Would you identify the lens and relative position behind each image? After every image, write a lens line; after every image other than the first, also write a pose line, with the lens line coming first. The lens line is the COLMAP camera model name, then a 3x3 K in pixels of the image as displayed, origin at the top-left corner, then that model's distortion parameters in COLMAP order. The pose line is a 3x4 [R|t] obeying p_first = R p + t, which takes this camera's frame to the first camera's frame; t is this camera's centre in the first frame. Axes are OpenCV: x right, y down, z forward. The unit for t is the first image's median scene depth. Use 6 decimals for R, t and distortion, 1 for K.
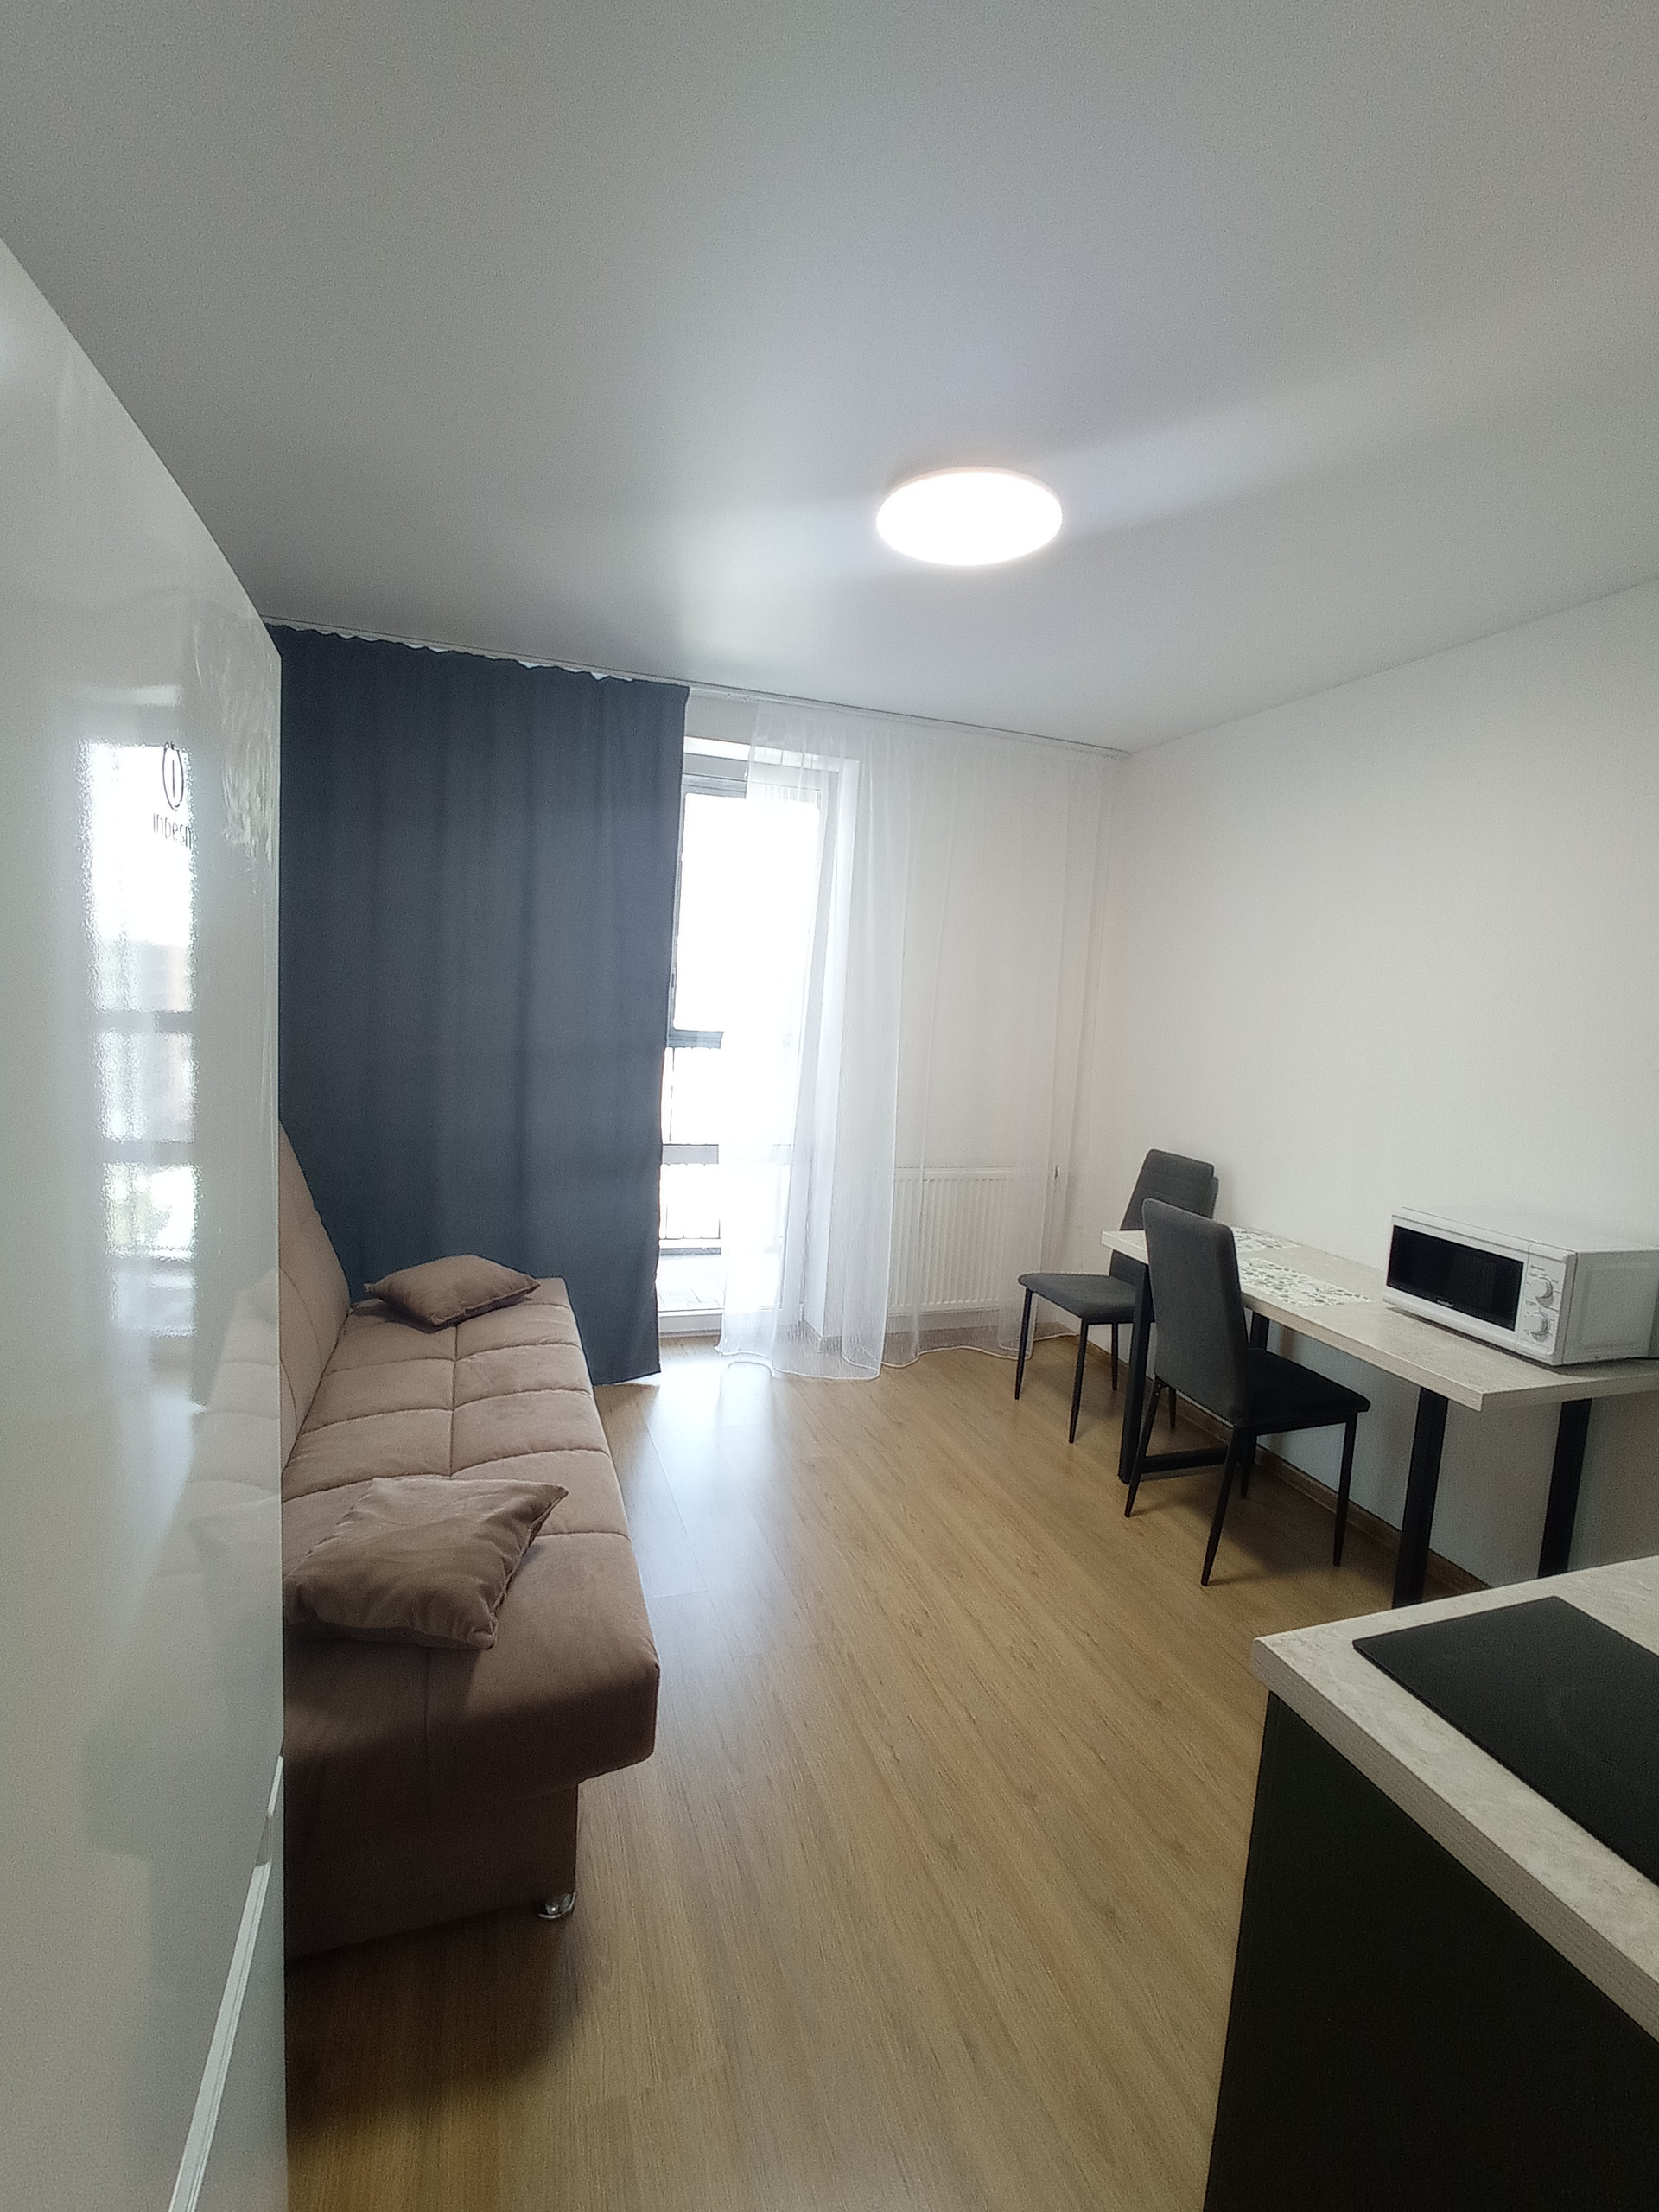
lens RADIAL K [[1020.5, 0, 851.2], [0, 1020.5, 1096.0], [0, 0, 1]] dist [-0.065979, 0.032410]
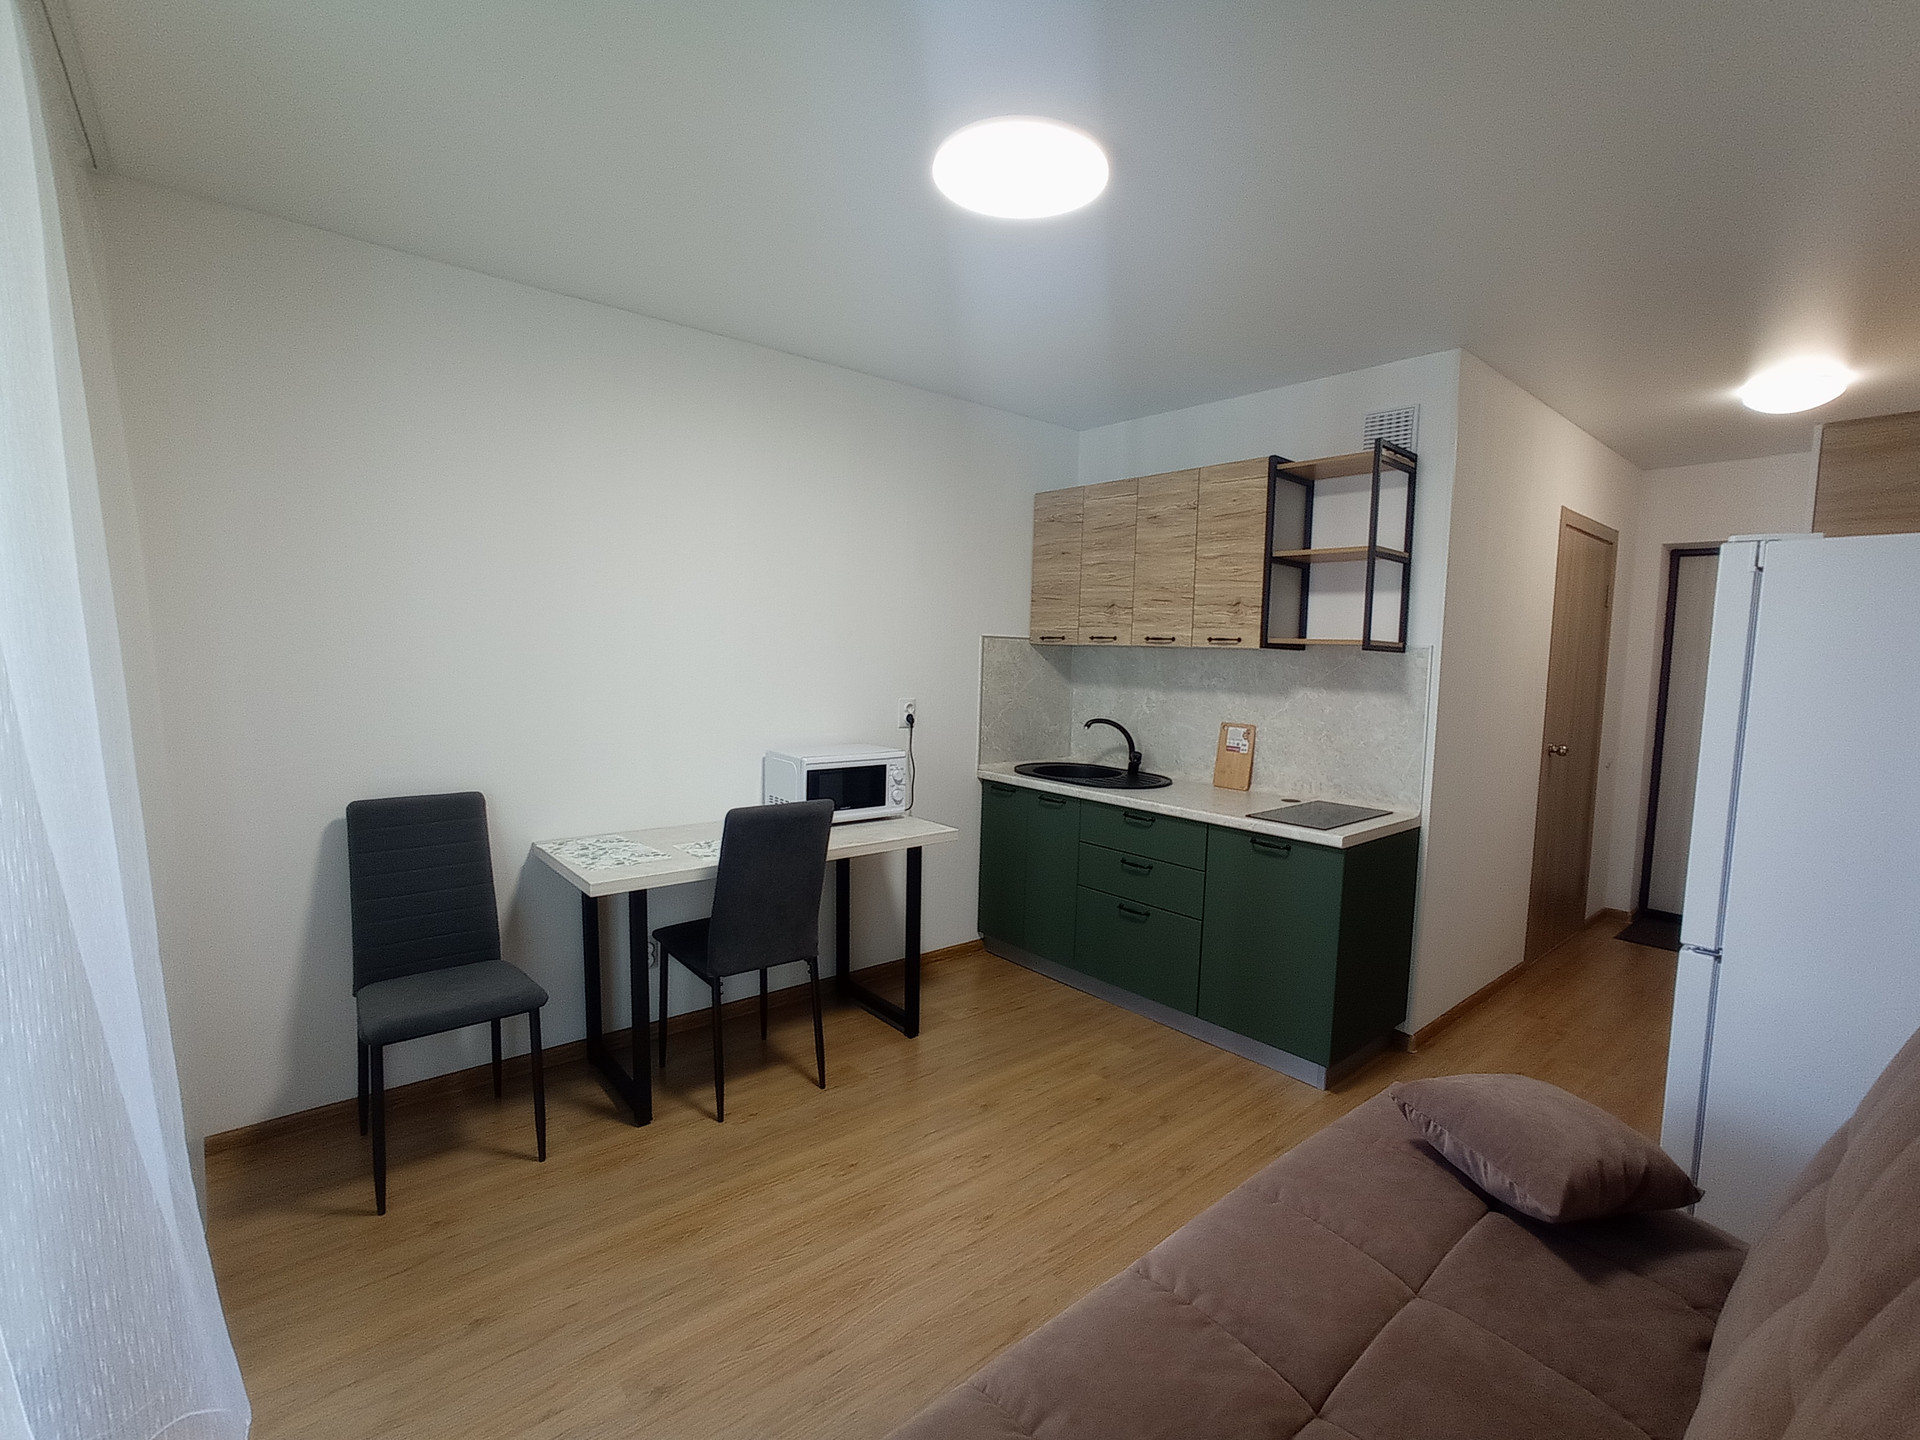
lens RADIAL K [[885.8, 0, 970.4], [0, 885.8, 723.8], [0, 0, 1]] dist [-0.065979, 0.032410]
pose [[-0.371895, -0.153502, 0.915495, -0.654425], [0.036782, 0.983021, 0.179766, -0.146278], [-0.927546, 0.100528, -0.359934, 1.213119]]
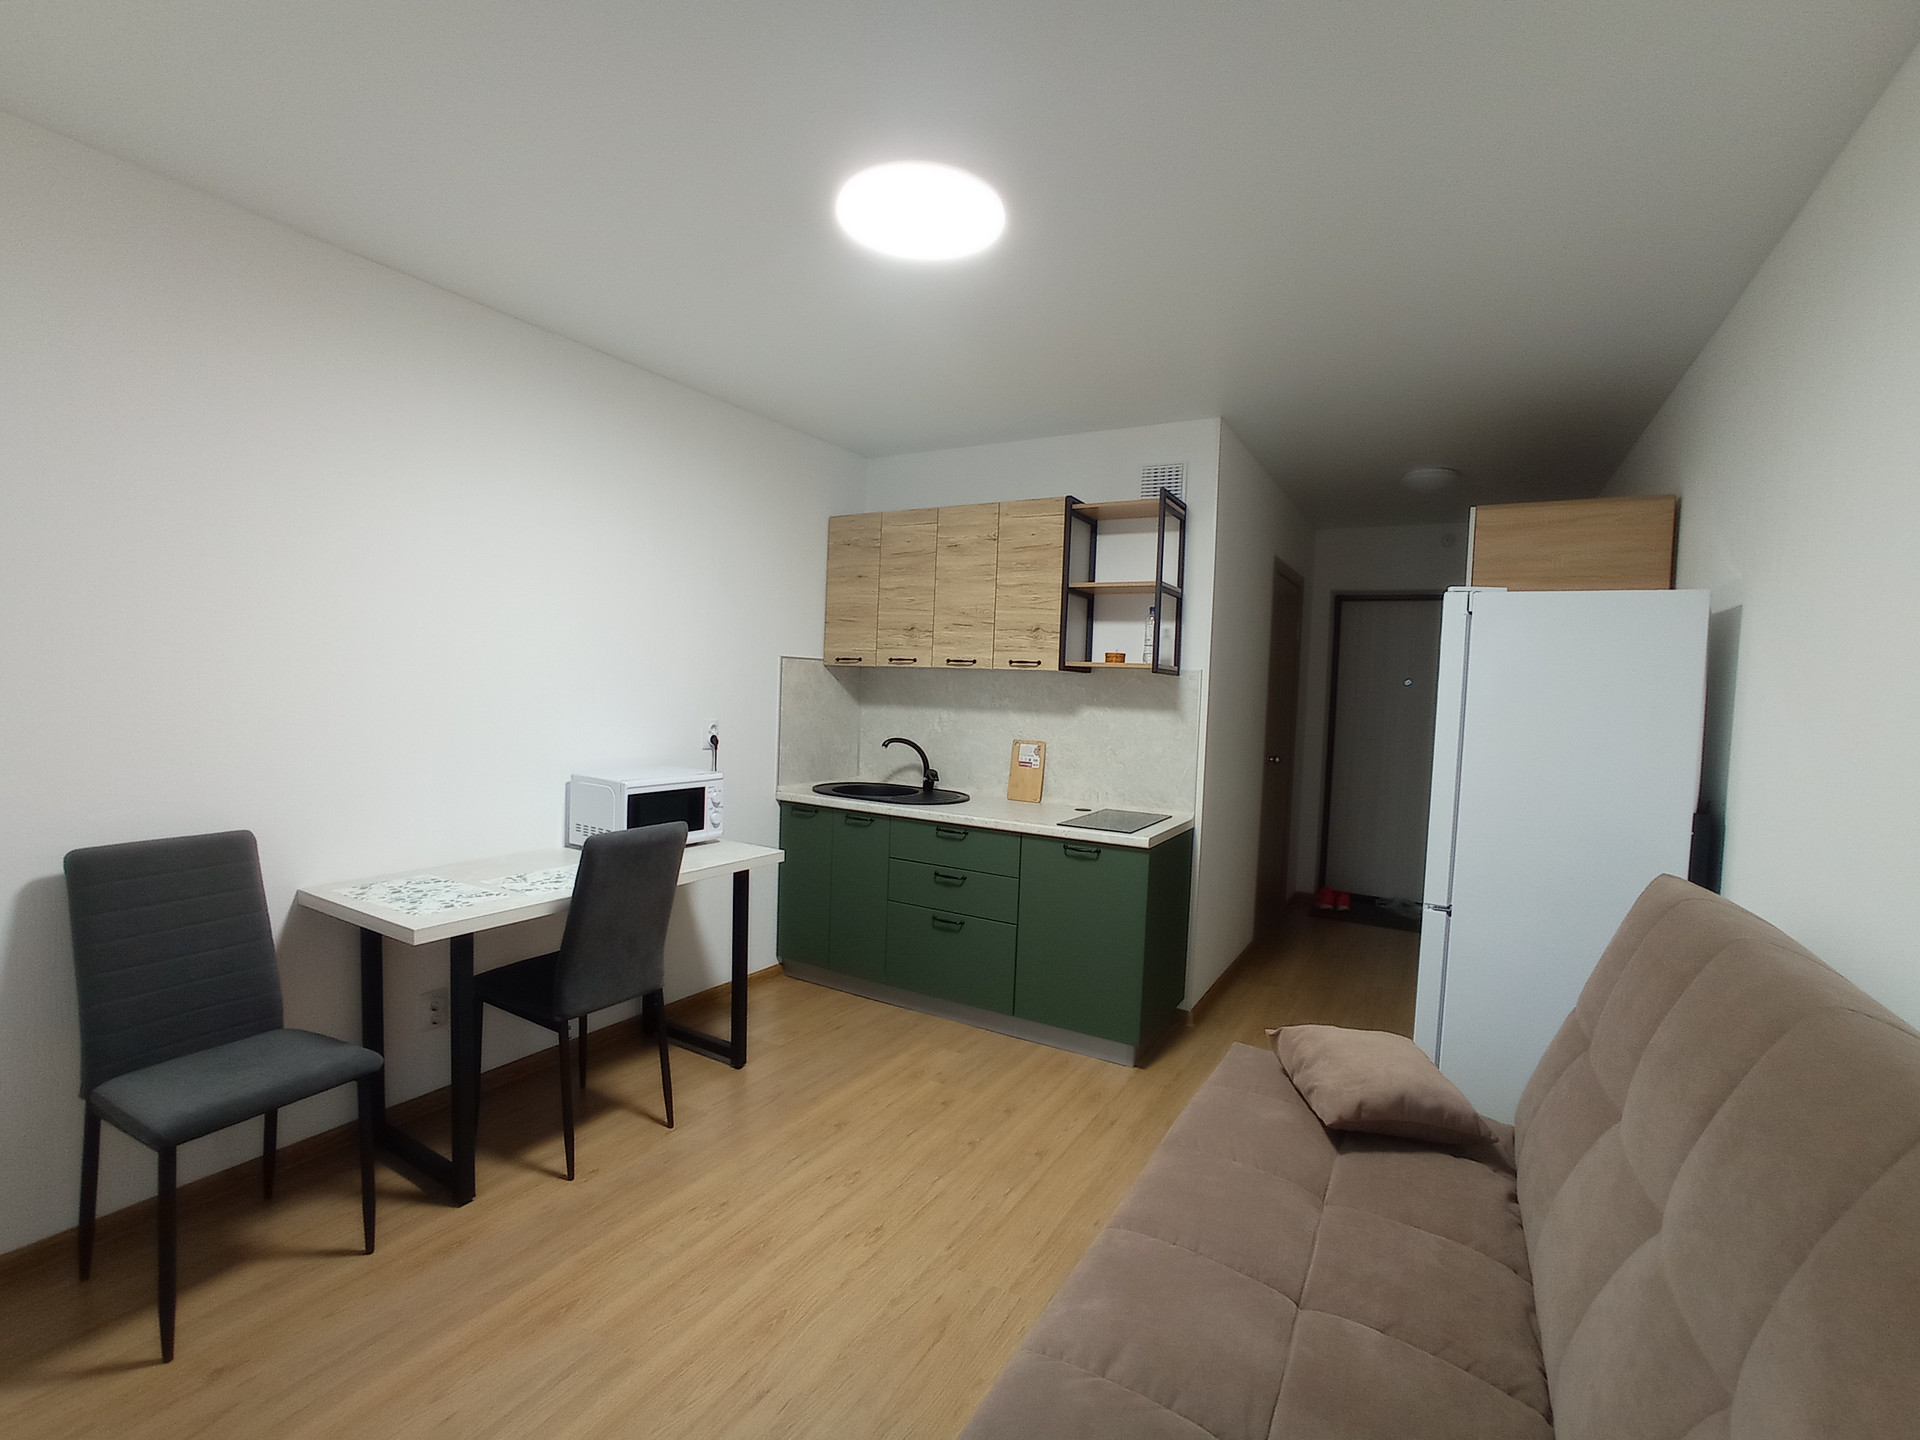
lens RADIAL K [[885.8, 0, 970.4], [0, 885.8, 723.8], [0, 0, 1]] dist [-0.065979, 0.032410]
pose [[-0.655893, -0.122976, 0.744769, -0.588476], [-0.008875, 0.987828, 0.155294, -0.142414], [-0.754802, 0.095247, -0.649001, 1.382721]]
